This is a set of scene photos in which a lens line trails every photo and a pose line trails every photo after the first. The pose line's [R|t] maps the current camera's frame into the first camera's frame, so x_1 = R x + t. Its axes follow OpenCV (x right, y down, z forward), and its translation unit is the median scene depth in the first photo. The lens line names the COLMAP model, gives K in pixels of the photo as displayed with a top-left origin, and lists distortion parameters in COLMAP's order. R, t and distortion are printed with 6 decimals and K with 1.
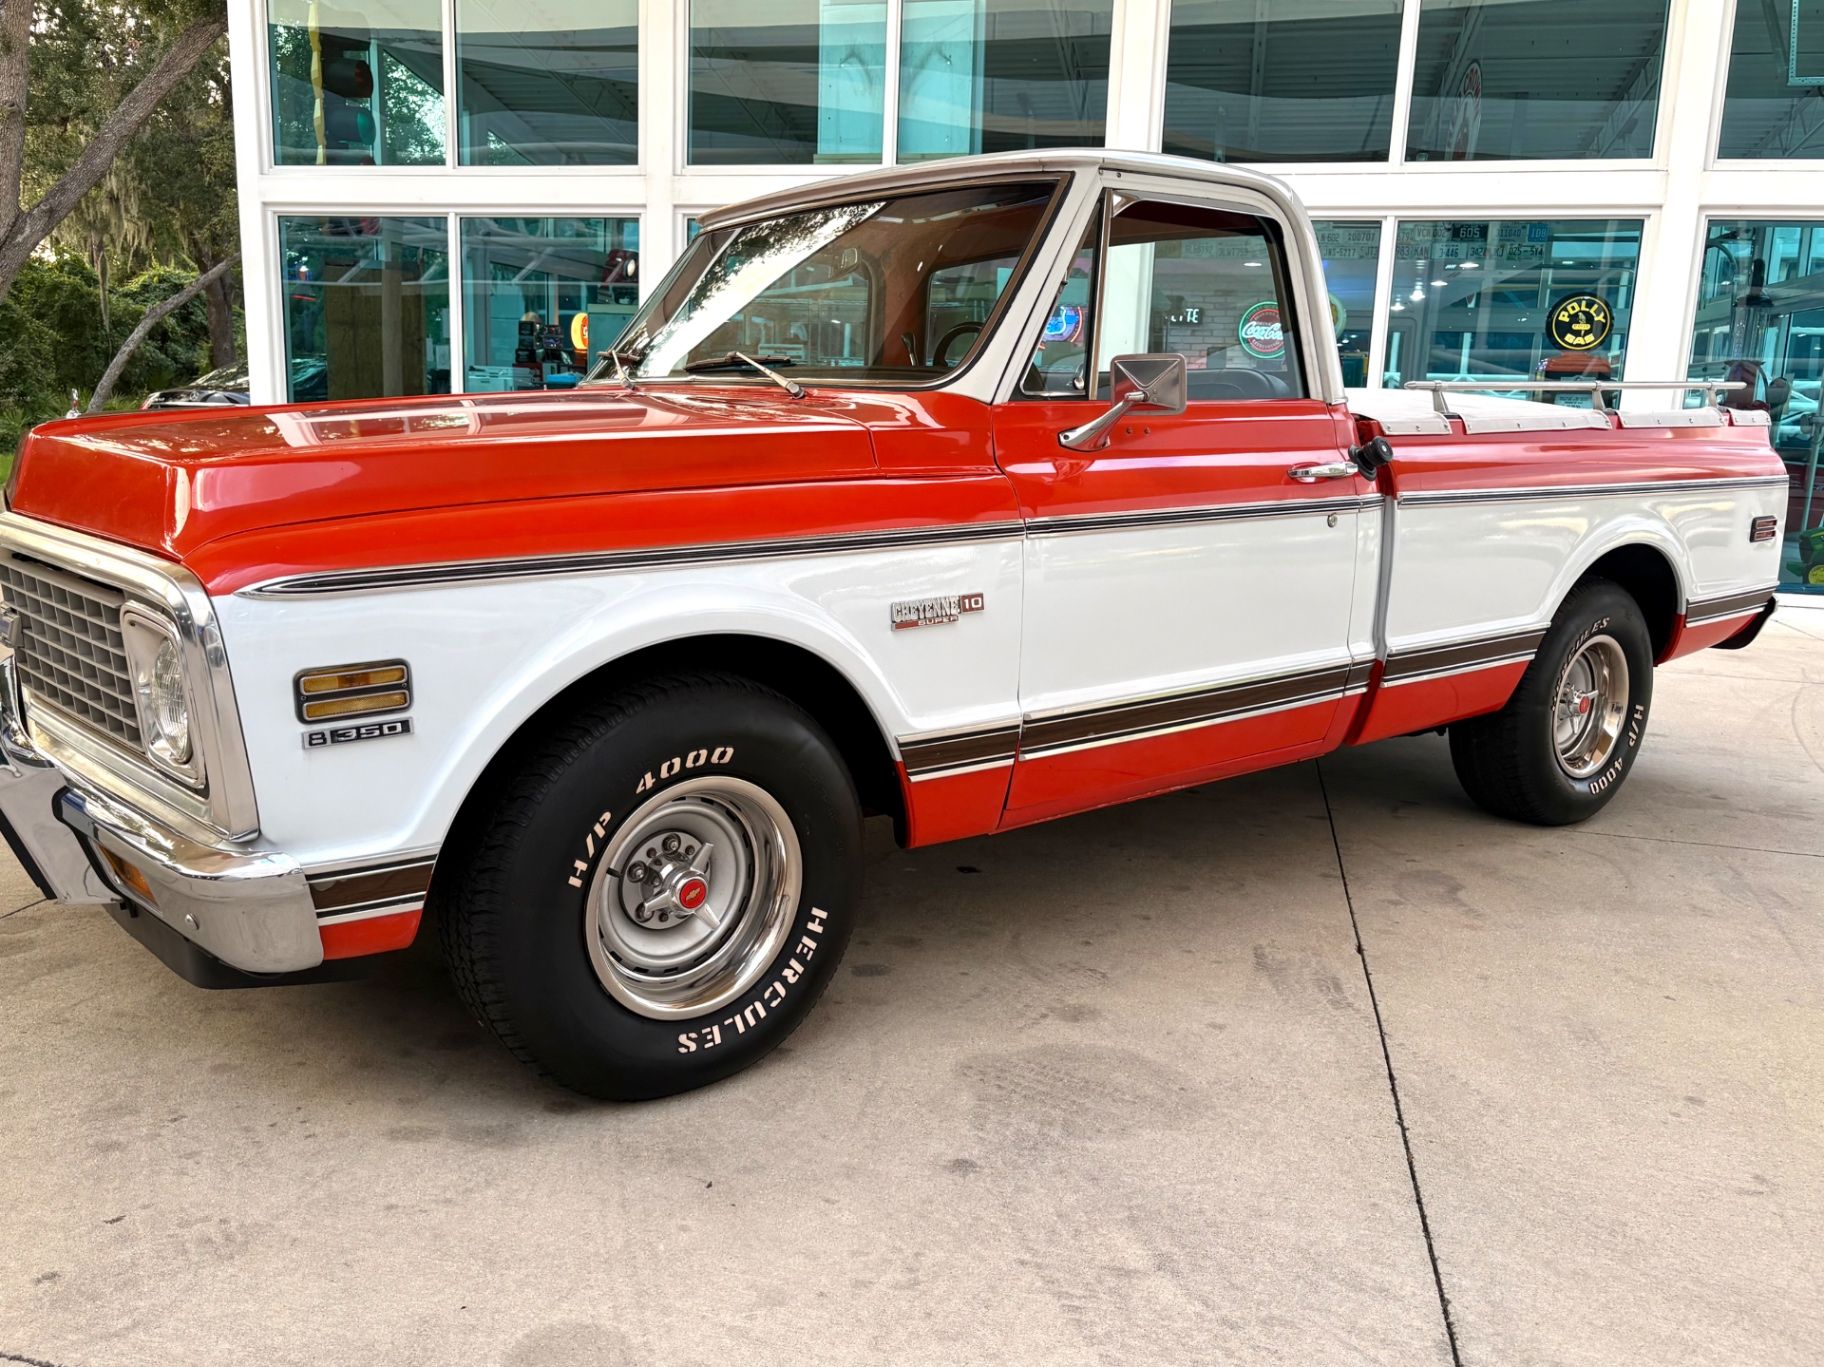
lens RADIAL K [[1456.3, 0, 870.1], [0, 1456.3, 677.9], [0, 0, 1]] dist [0.019707, -0.000775]
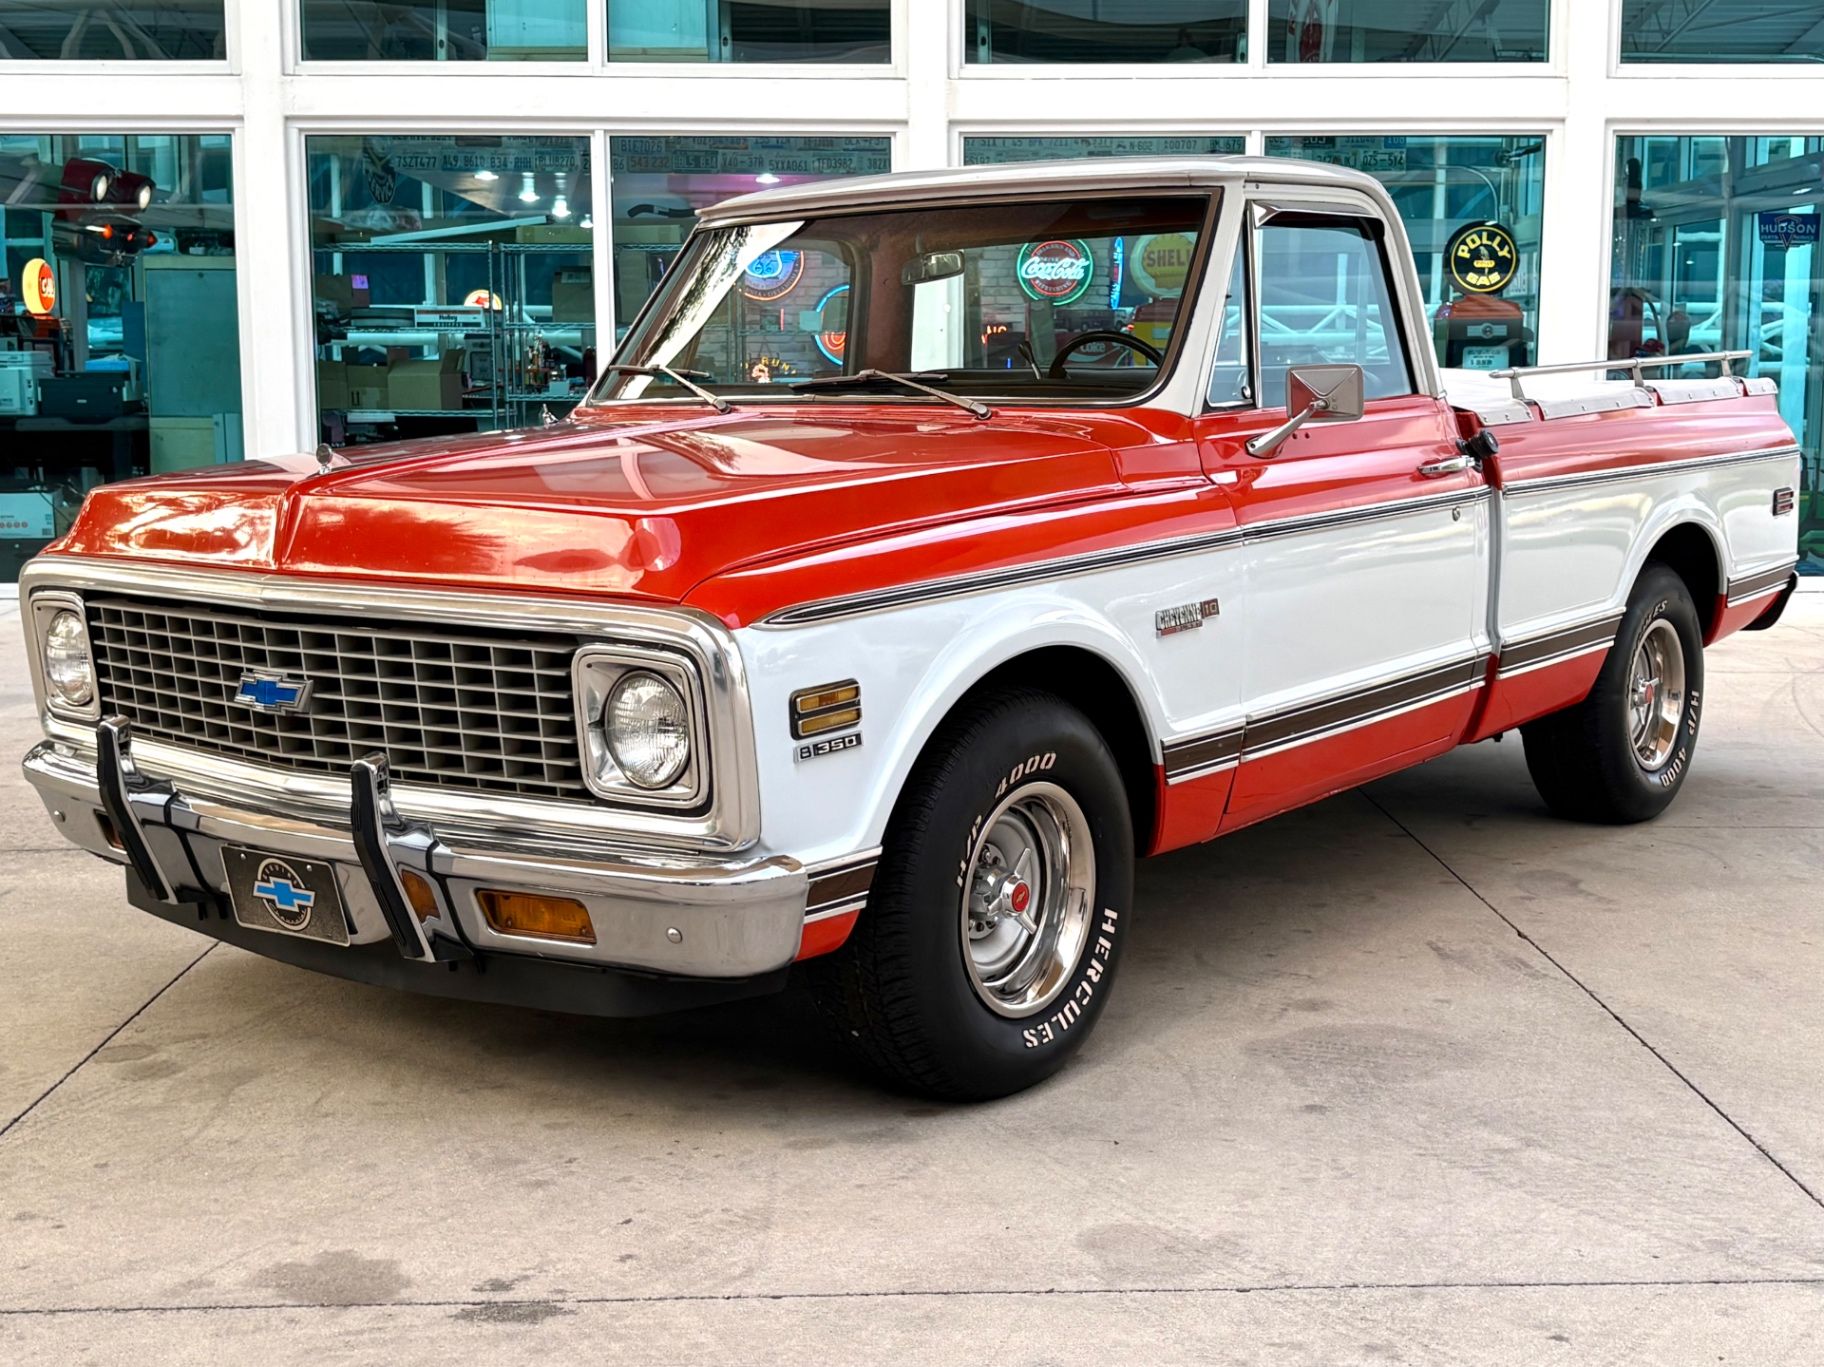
lens RADIAL K [[2288.1, 0, 912.0], [0, 2288.1, 683.5], [0, 0, 1]] dist [0.202932, -0.745684]
pose [[0.966804, -0.068283, 0.246228, -0.499869], [0.079460, 0.996197, -0.035733, 0.040010], [-0.242852, 0.054112, 0.968553, -0.499018]]
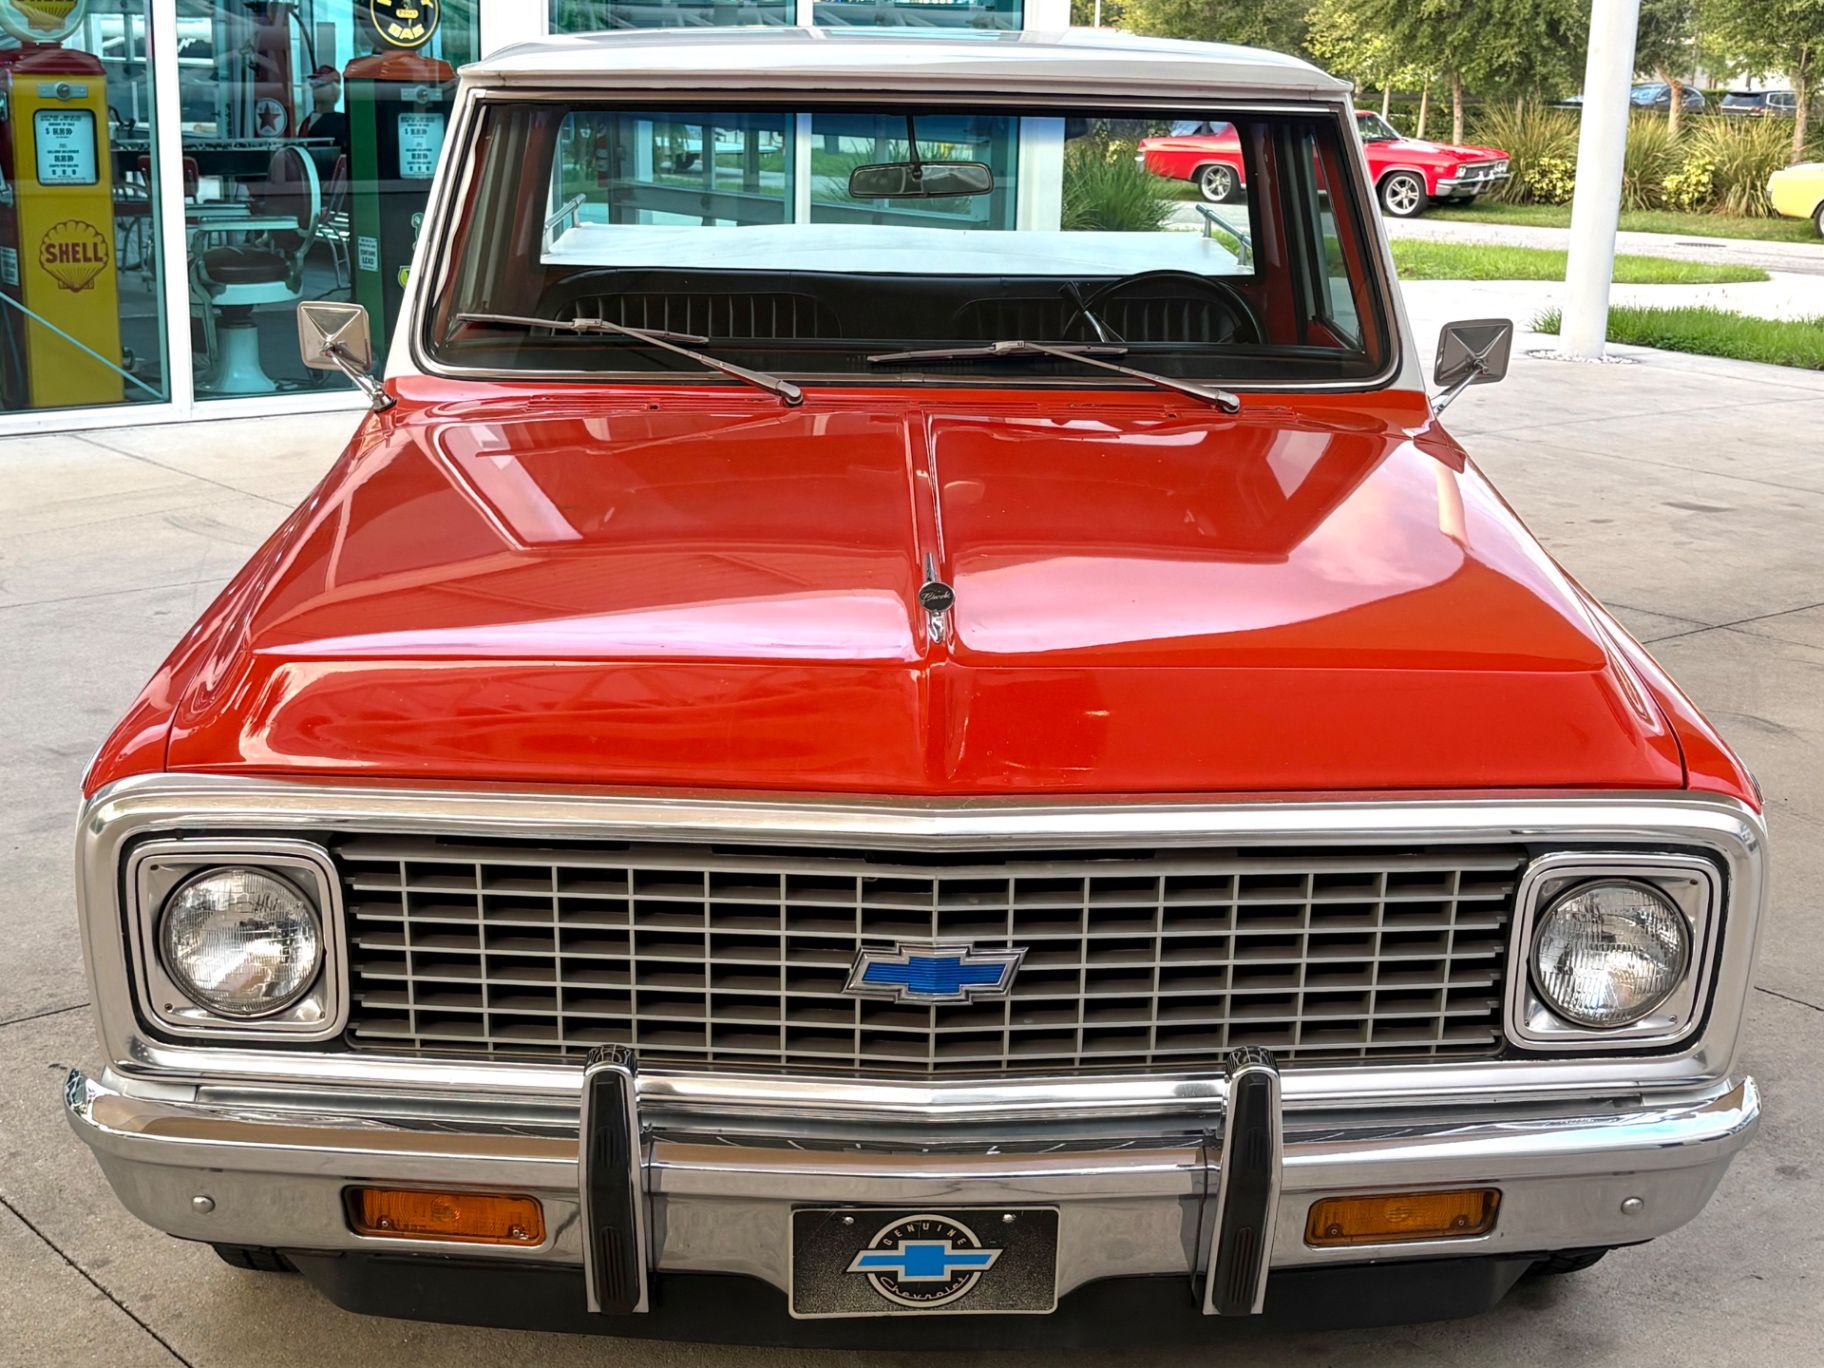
lens RADIAL K [[2490.3, 0, 912.0], [0, 2490.3, 684.0], [0, 0, 1]] dist [0.023118, -0.038397]
pose [[0.577015, -0.208194, 0.789753, -1.259656], [0.144355, 0.977738, 0.152281, -0.285689], [-0.803875, 0.026136, 0.594223, 0.341978]]
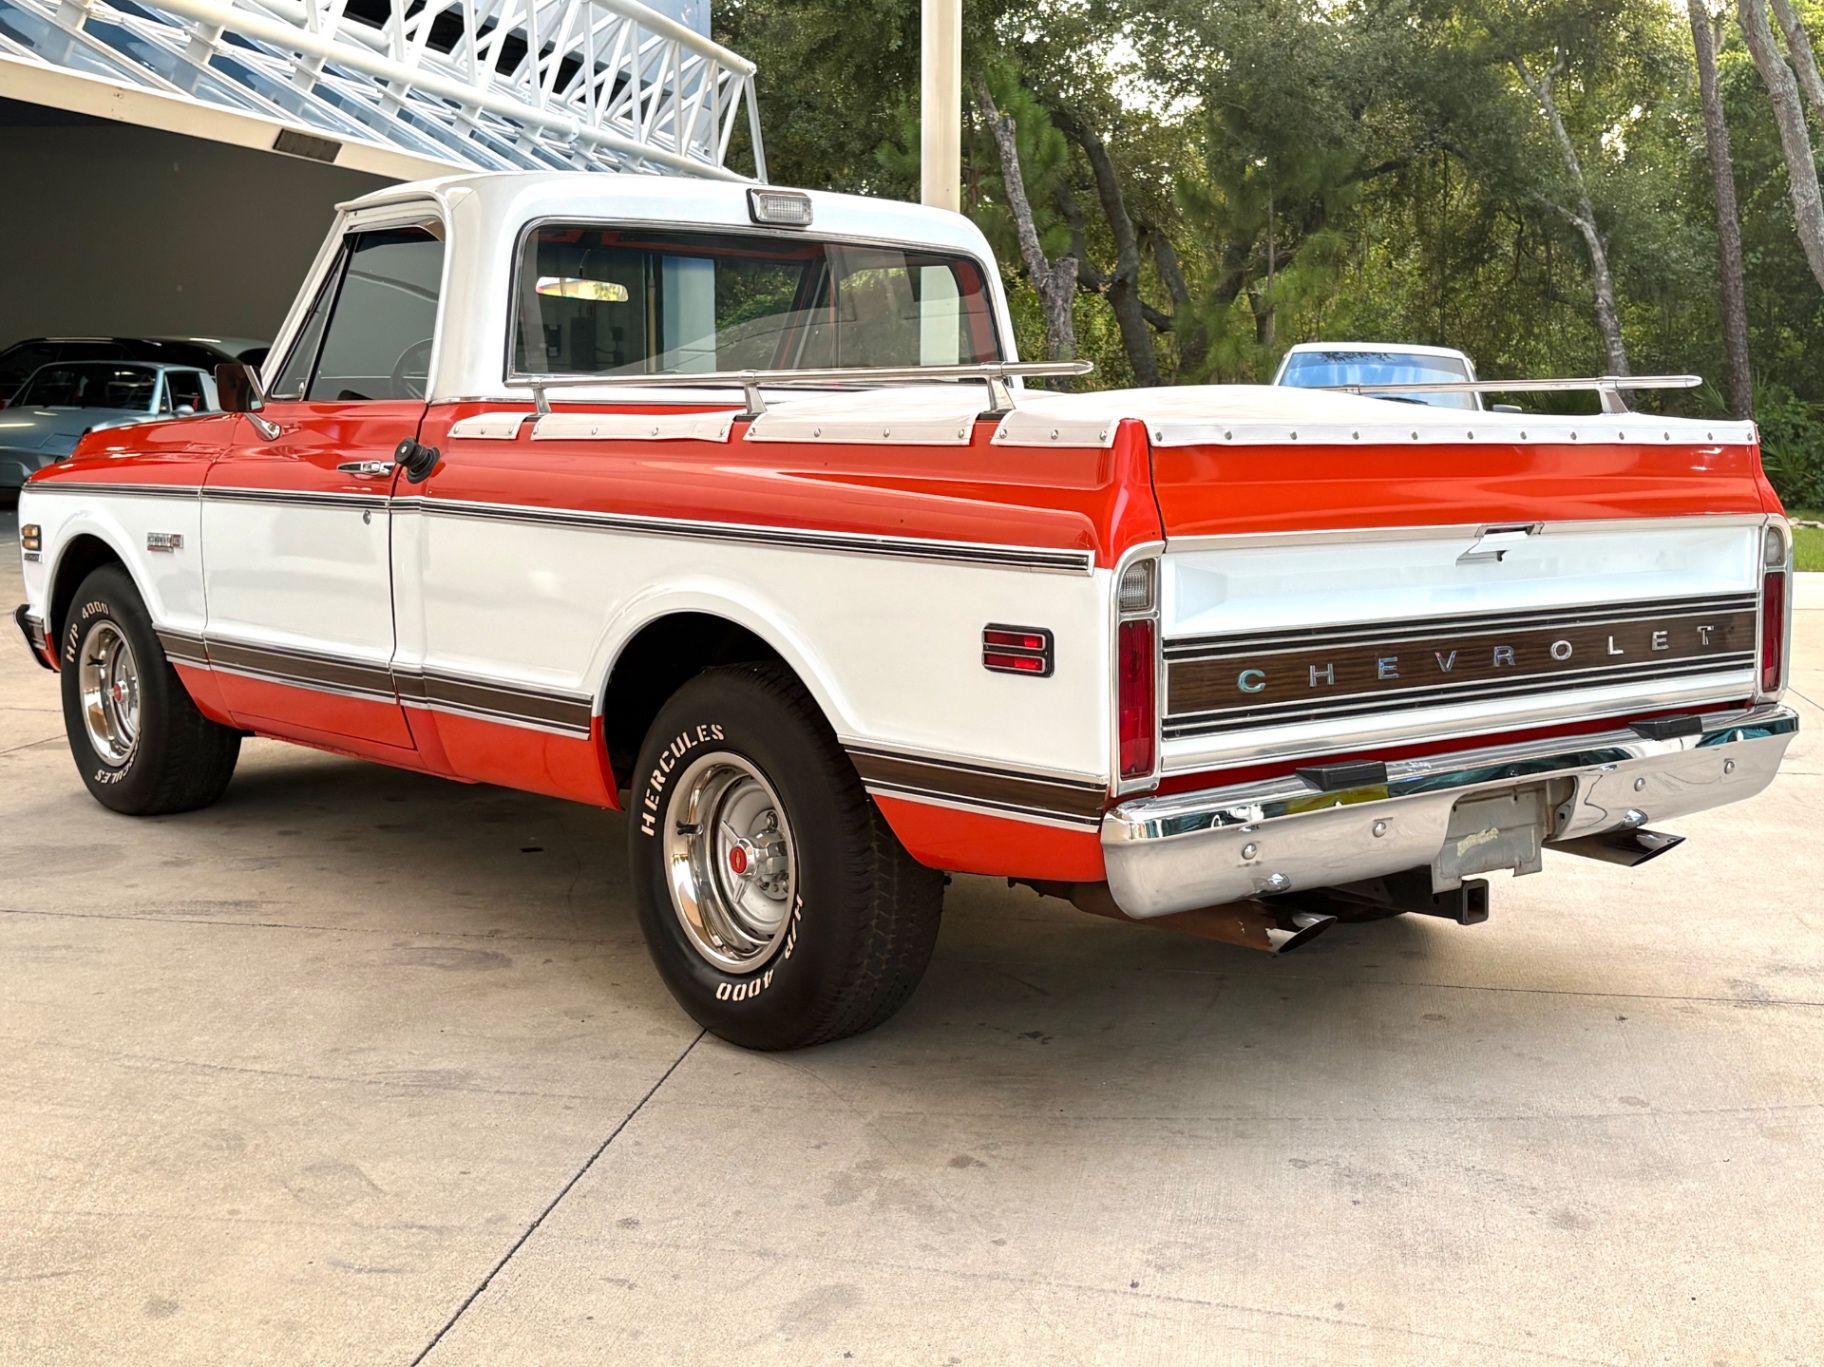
lens RADIAL K [[2288.1, 0, 912.0], [0, 2288.1, 683.5], [0, 0, 1]] dist [0.202932, -0.745684]
pose [[0.049338, 0.110339, -0.992669, 2.166632], [-0.189051, 0.976944, 0.099195, -0.251964], [0.980727, 0.182771, 0.069060, 1.435347]]
